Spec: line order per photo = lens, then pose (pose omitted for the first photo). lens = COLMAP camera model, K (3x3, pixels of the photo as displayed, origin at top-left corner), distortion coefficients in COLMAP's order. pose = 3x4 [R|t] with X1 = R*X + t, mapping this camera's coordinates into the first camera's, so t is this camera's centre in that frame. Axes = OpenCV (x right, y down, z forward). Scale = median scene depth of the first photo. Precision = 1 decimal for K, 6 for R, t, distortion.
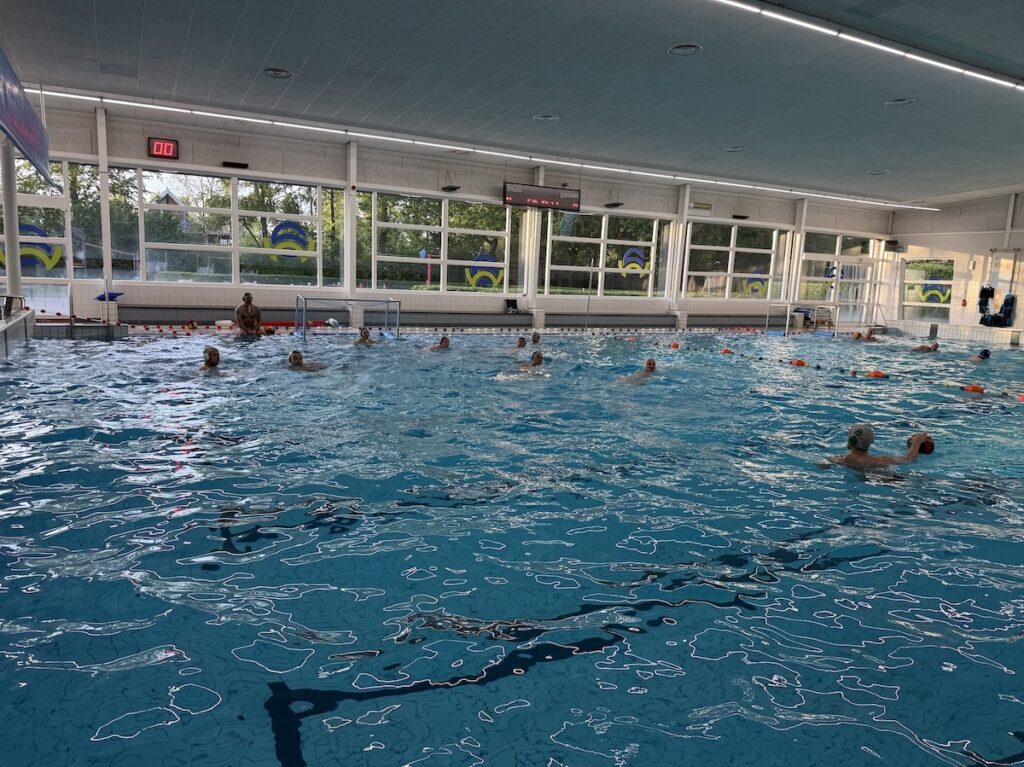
lens RADIAL K [[718.9, 0, 512.0], [0, 718.9, 383.5], [0, 0, 1]] dist [0.040142, -0.046566]
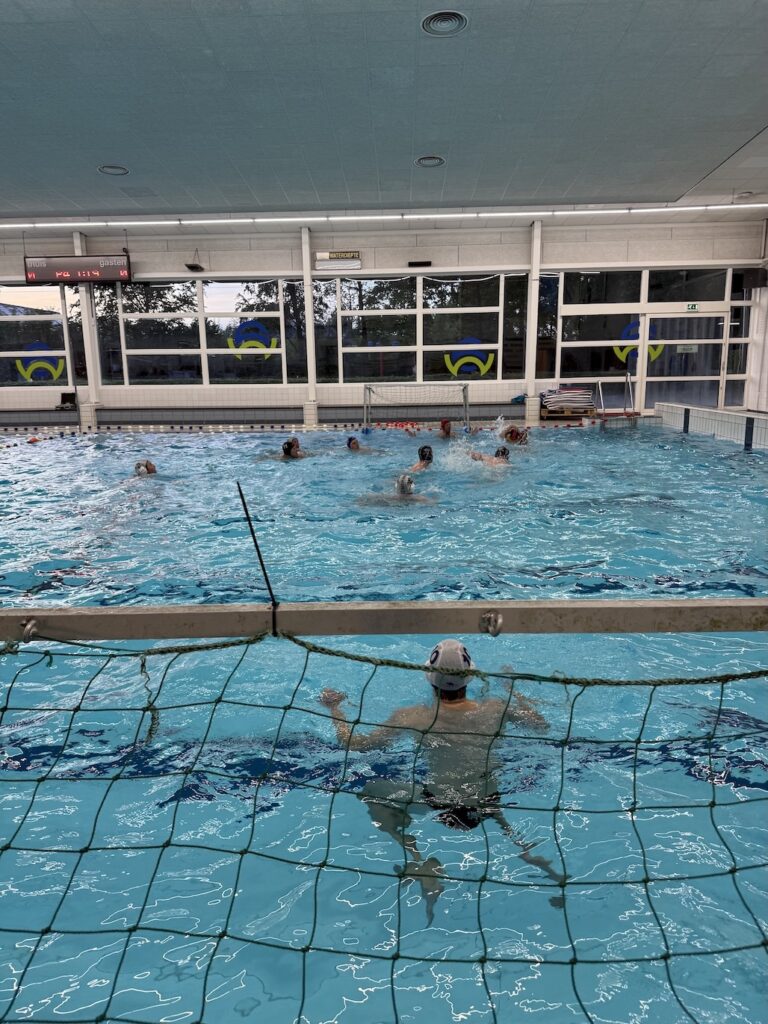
lens RADIAL K [[732.7, 0, 384.0], [0, 732.7, 512.0], [0, 0, 1]] dist [0.041478, -0.057042]
pose [[0.846409, 0.054957, -0.529689, 0.536465], [-0.030950, 0.998056, 0.054096, -0.022624], [0.531633, -0.029394, 0.846465, 0.298561]]
